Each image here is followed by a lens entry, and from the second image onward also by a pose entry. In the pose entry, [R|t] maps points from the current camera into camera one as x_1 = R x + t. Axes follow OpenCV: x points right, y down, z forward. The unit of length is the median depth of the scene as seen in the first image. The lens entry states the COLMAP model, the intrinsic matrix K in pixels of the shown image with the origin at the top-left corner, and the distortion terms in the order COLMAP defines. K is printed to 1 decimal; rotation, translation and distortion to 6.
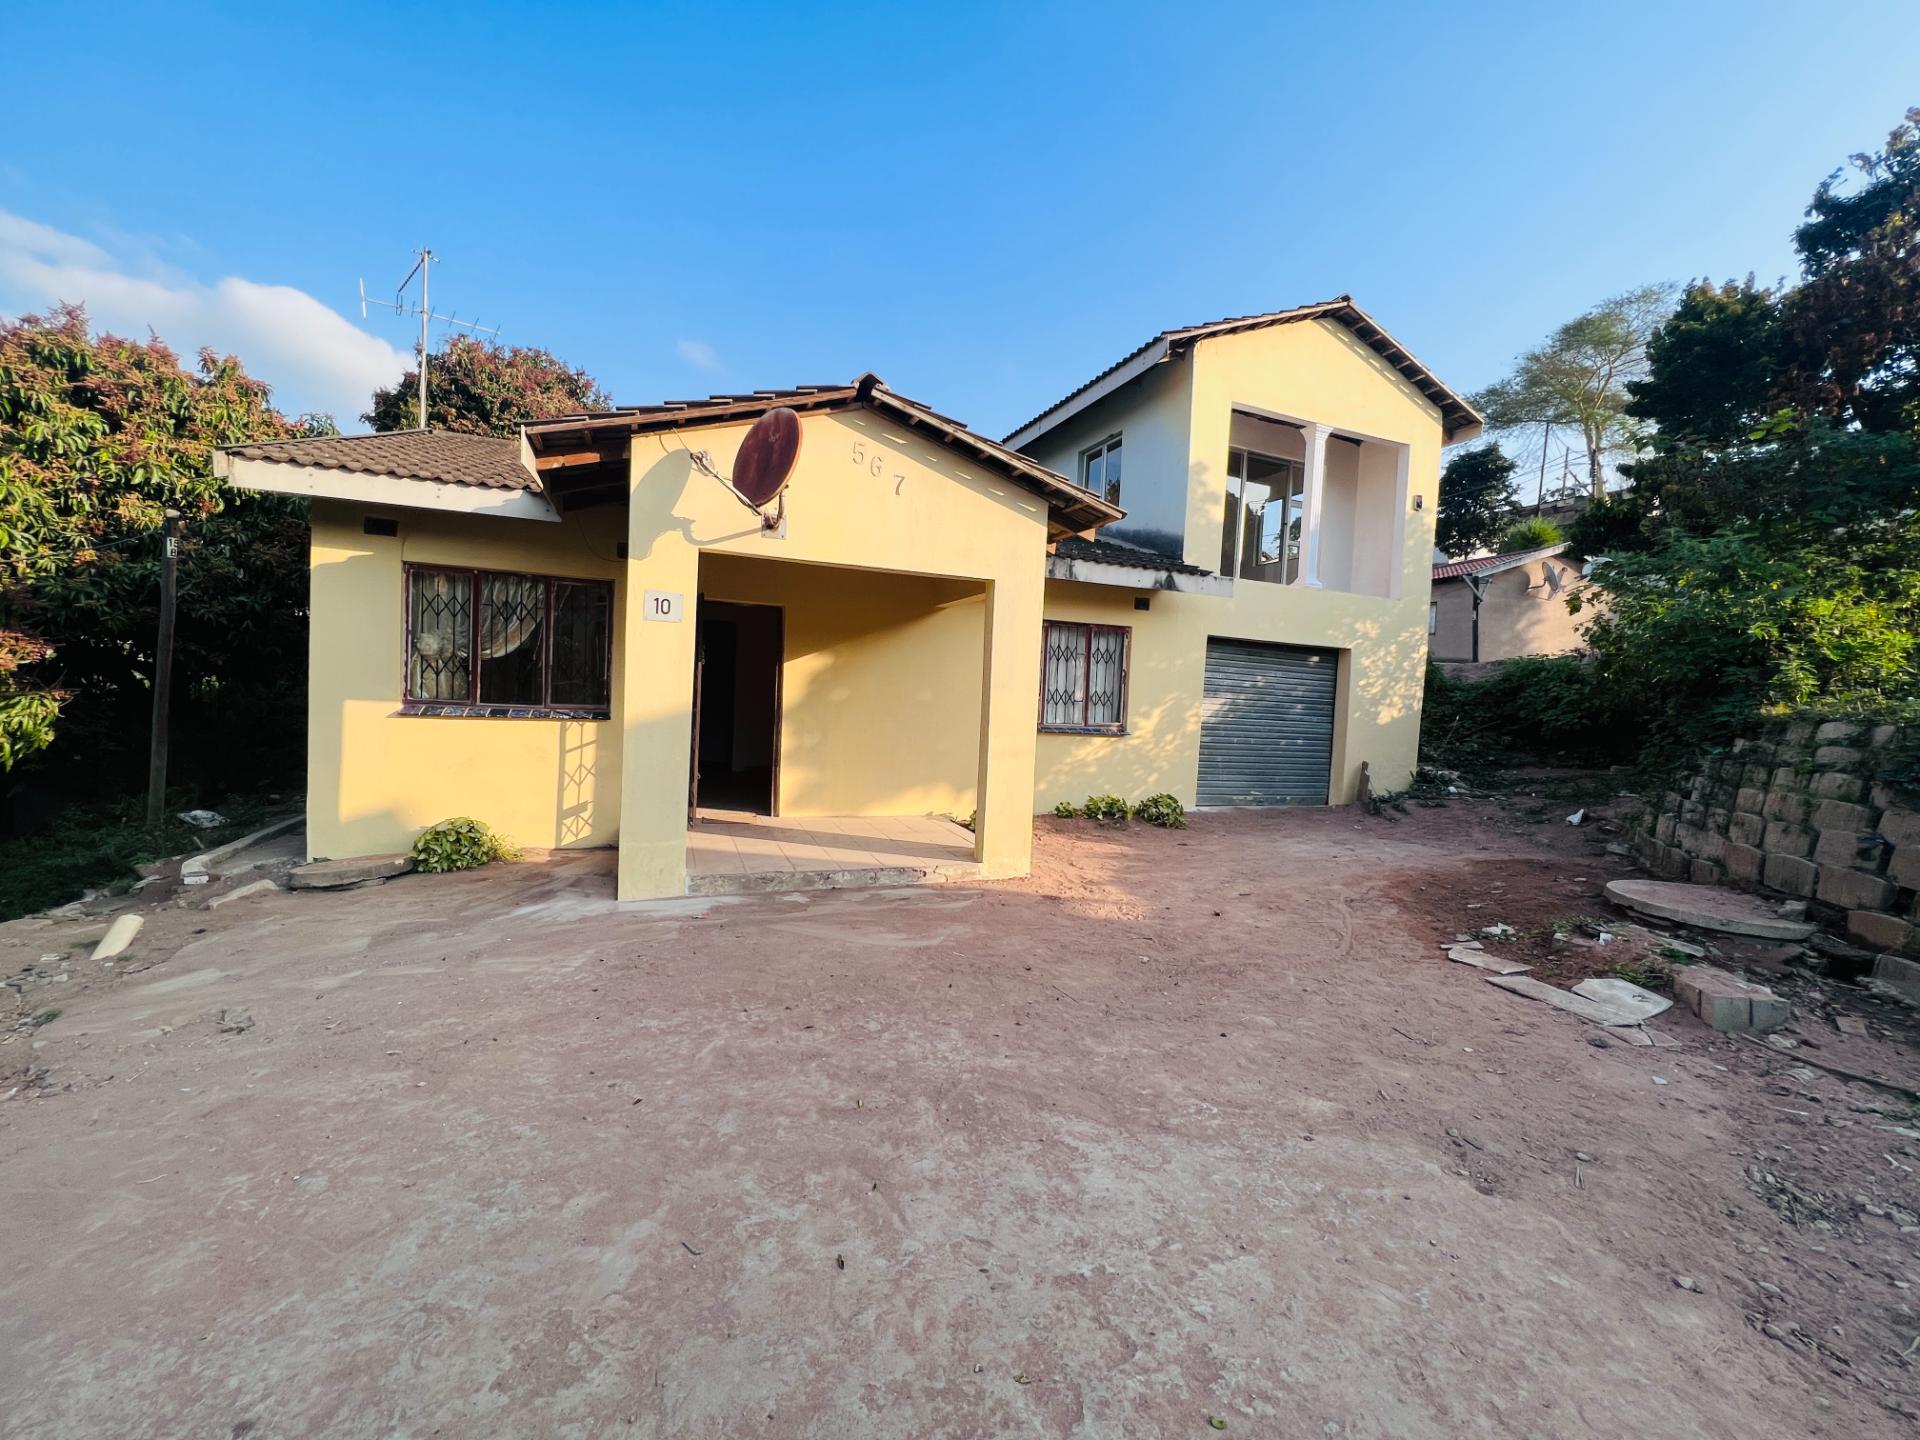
lens RADIAL K [[769.1, 0, 957.8], [0, 769.1, 718.3], [0, 0, 1]] dist [-0.002926, 0.000642]
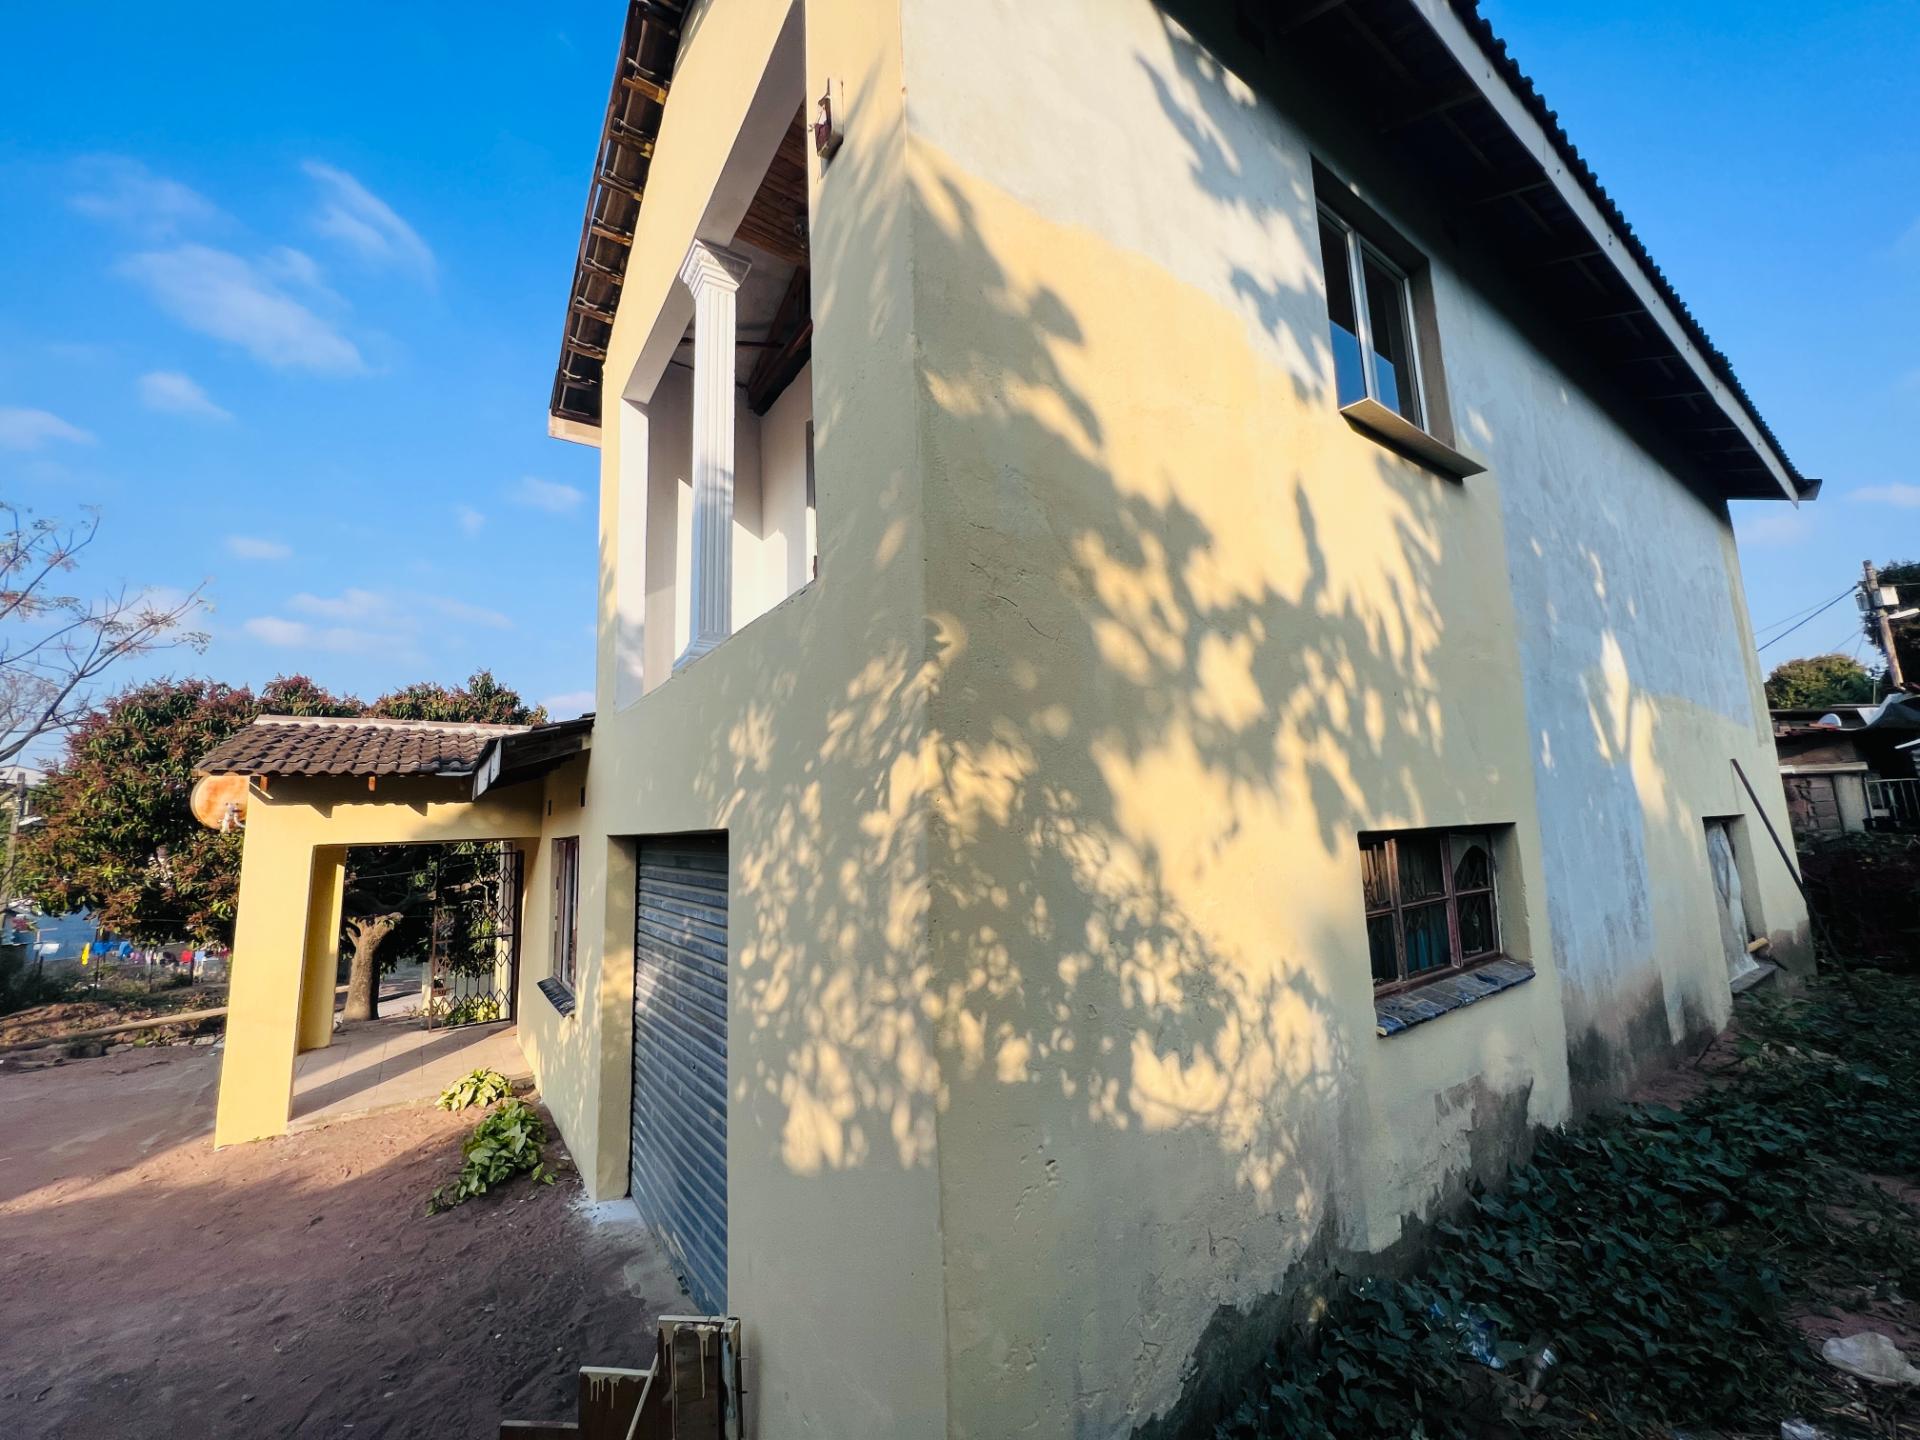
lens RADIAL K [[769.1, 0, 953.4], [0, 769.1, 724.2], [0, 0, 1]] dist [-0.002926, 0.000642]
pose [[0.226866, -0.189347, -0.955342, 1.293798], [0.014422, 0.981465, -0.191100, -0.117704], [0.973819, 0.029577, 0.225392, 1.637457]]
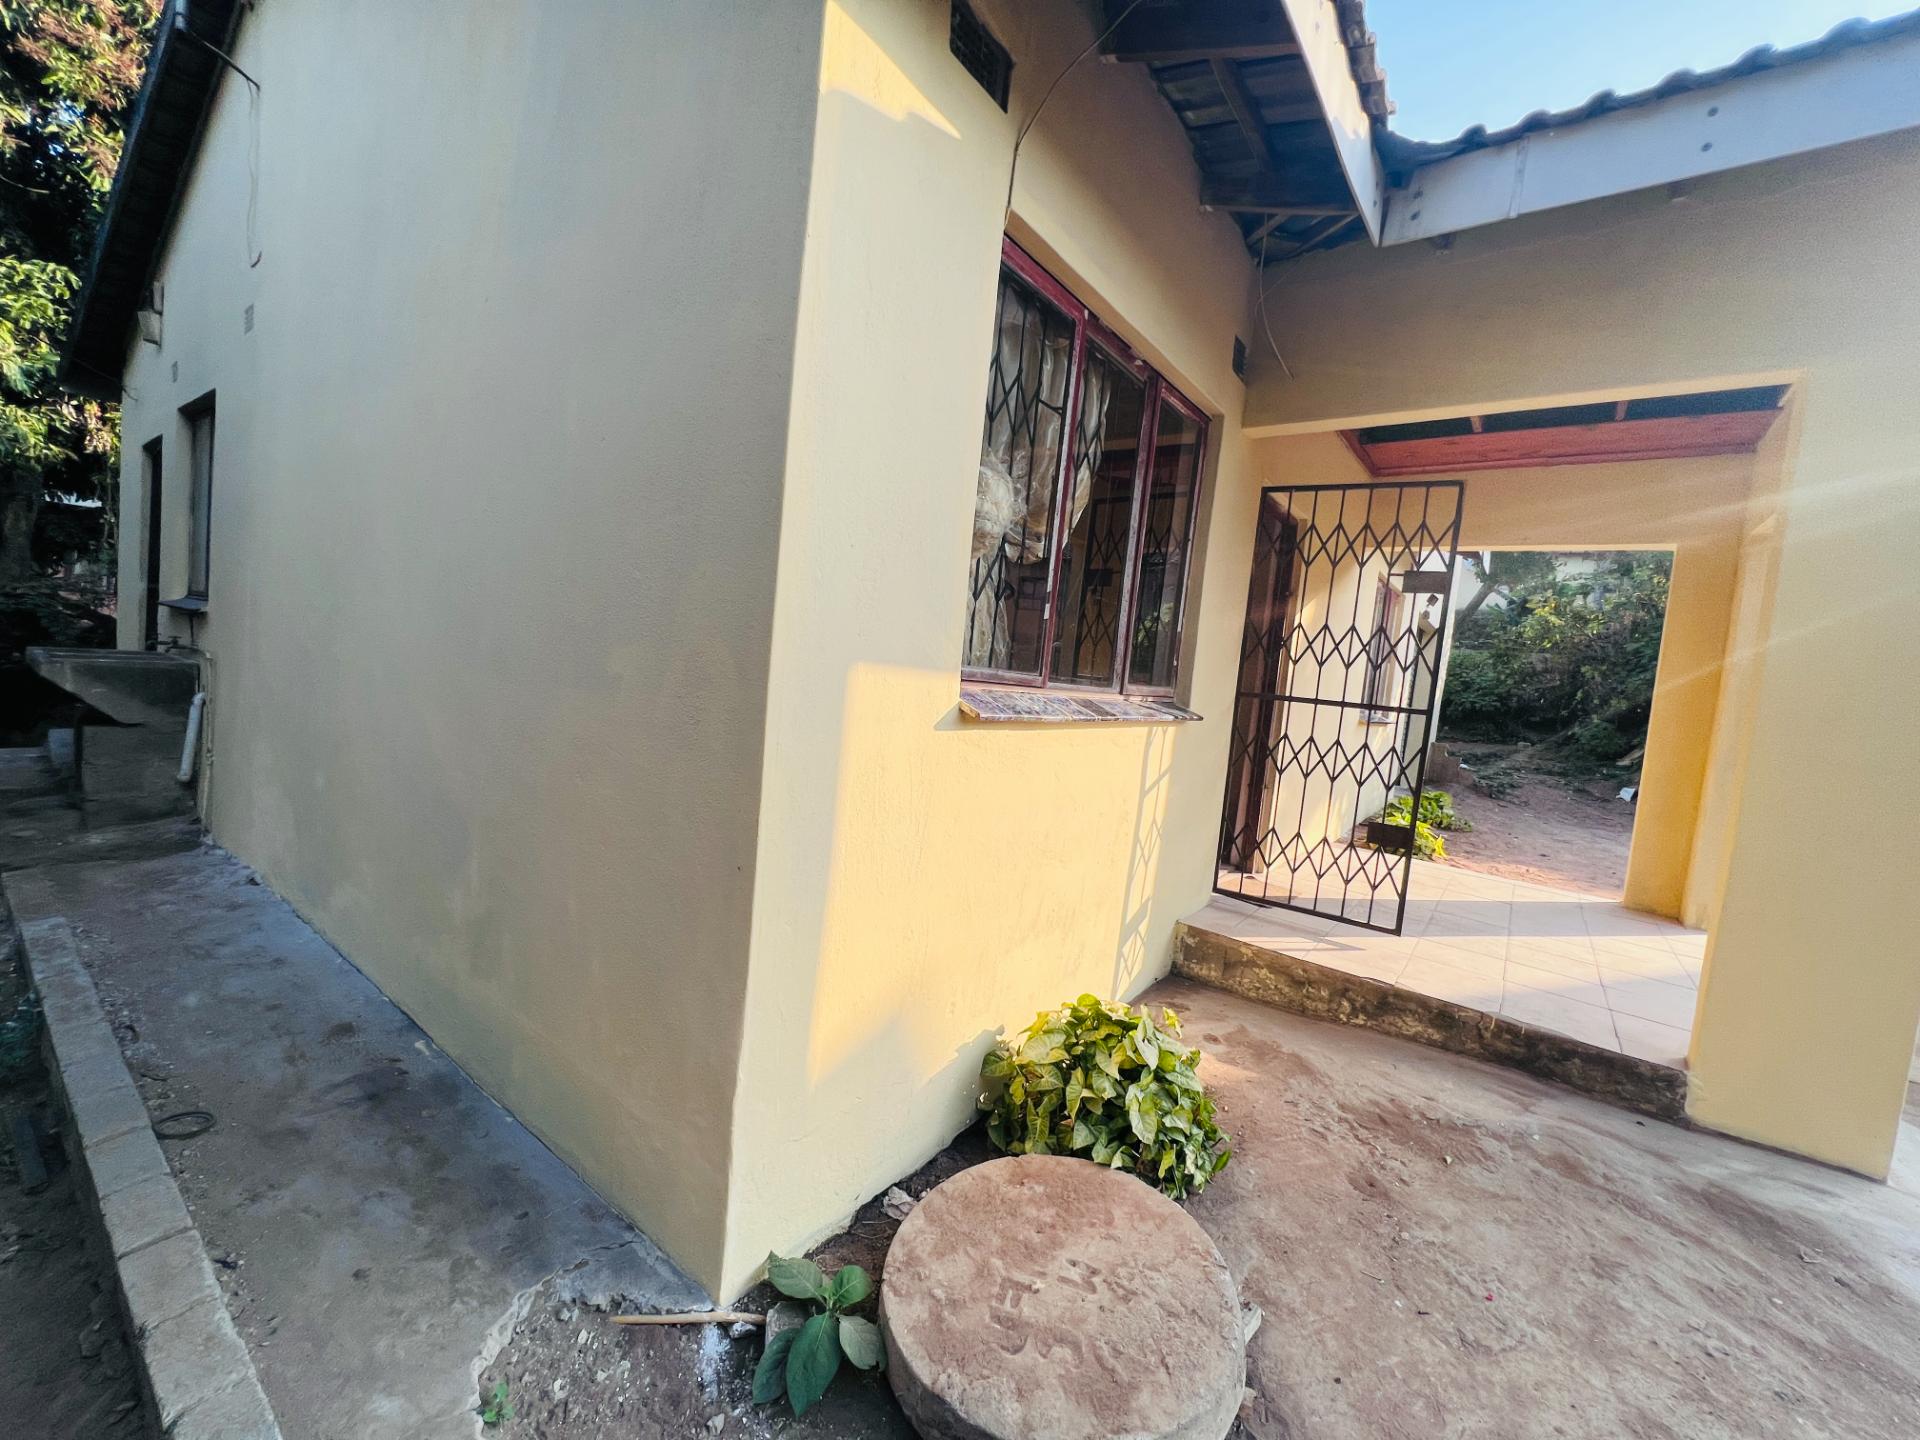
lens RADIAL K [[769.1, 0, 970.3], [0, 769.1, 723.1], [0, 0, 1]] dist [-0.002926, 0.000642]
pose [[0.856133, -0.000149, 0.516755, -0.898124], [-0.041442, 0.996759, 0.068946, -0.024496], [-0.515090, -0.080442, 0.853353, 0.744921]]
